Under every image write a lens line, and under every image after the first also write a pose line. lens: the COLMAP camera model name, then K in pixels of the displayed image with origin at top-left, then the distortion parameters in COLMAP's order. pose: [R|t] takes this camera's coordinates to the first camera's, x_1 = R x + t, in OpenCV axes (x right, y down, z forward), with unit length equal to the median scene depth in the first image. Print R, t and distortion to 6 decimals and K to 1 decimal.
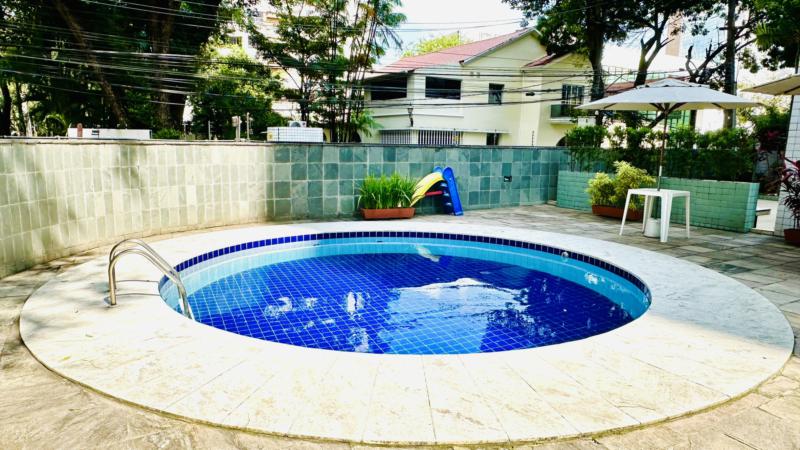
lens RADIAL K [[512.4, 0, 397.1], [0, 512.4, 222.7], [0, 0, 1]] dist [0.009846, 0.000417]
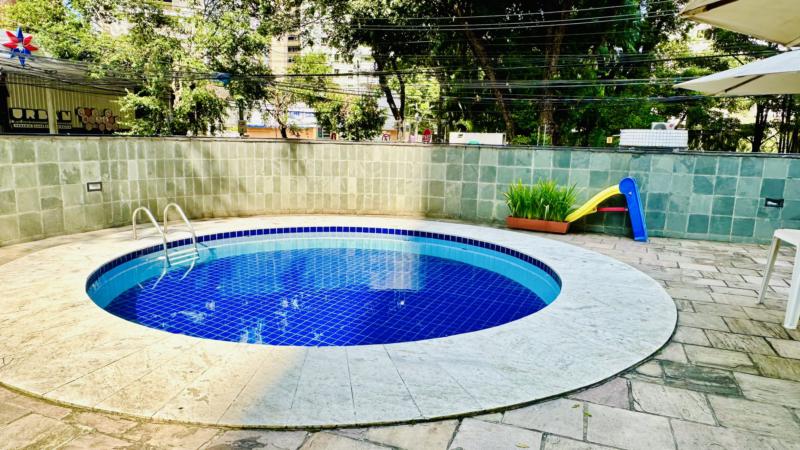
lens RADIAL K [[512.4, 0, 397.5], [0, 512.4, 228.3], [0, 0, 1]] dist [0.009846, 0.000417]
pose [[0.644979, 0.135232, -0.752140, 0.545723], [-0.133565, 0.989017, 0.063286, -0.040221], [0.752438, 0.059641, 0.655958, 0.257854]]
